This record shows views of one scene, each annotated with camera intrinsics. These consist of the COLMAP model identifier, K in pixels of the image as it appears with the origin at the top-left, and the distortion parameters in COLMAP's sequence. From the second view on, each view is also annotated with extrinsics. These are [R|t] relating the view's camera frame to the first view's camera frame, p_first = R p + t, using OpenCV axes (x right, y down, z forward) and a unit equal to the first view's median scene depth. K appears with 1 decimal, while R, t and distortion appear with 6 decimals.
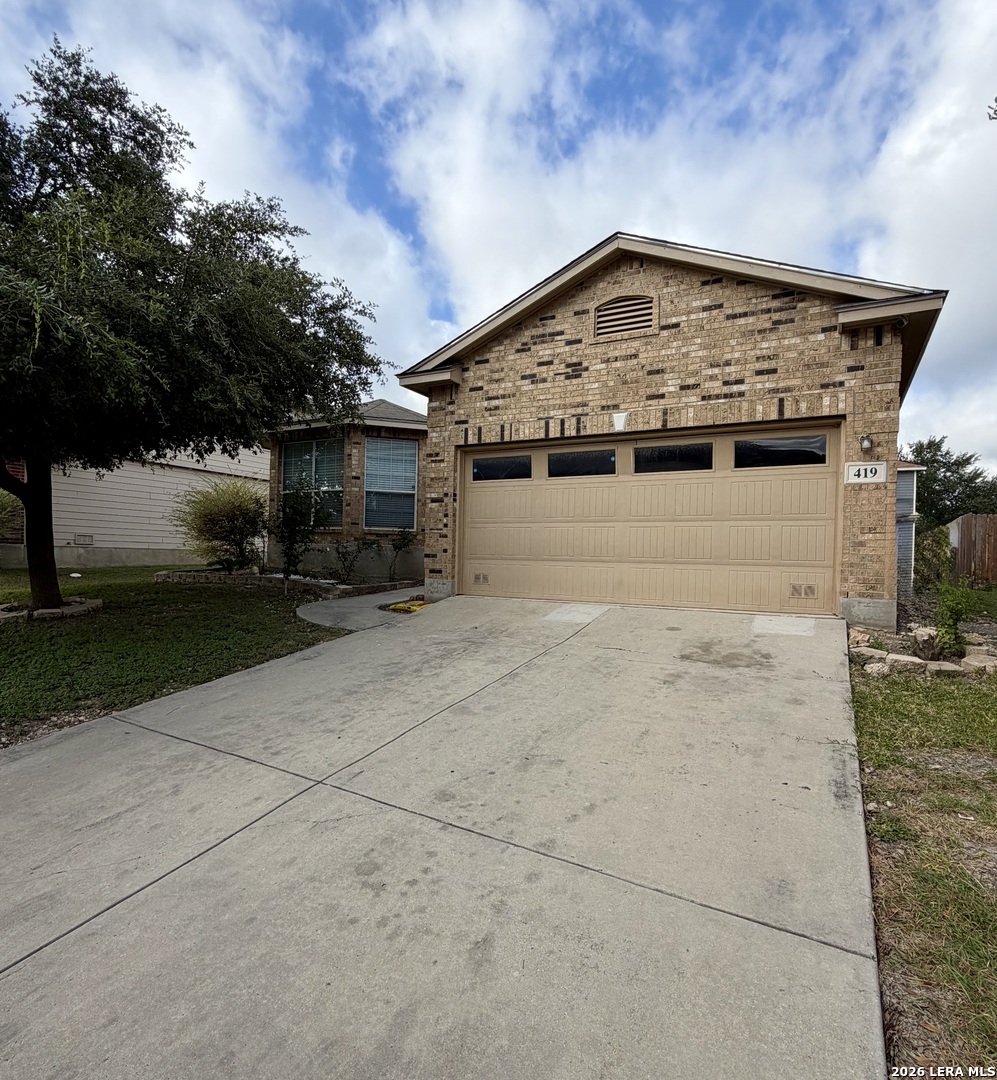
lens RADIAL K [[618.7, 0, 493.7], [0, 618.7, 564.7], [0, 0, 1]] dist [0.001064, 0.001040]
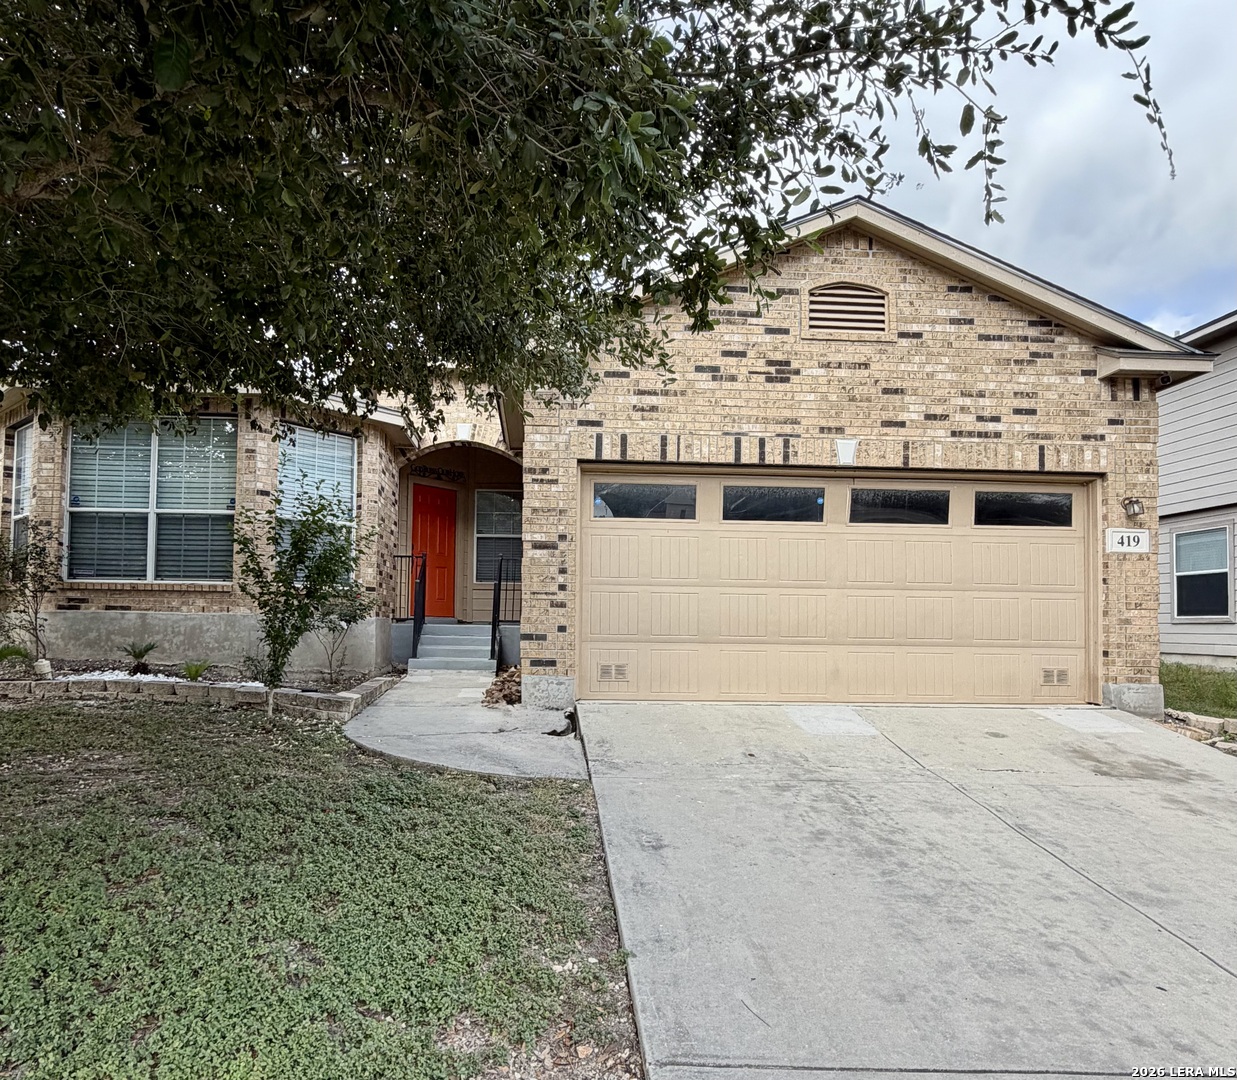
lens RADIAL K [[850.2, 0, 584.9], [0, 850.2, 596.3], [0, 0, 1]] dist [0.001644, 0.000600]
pose [[0.849223, 0.010248, 0.527935, -0.587158], [0.009911, 0.999326, -0.035341, -0.028994], [-0.527941, 0.035245, 0.848549, 0.322758]]
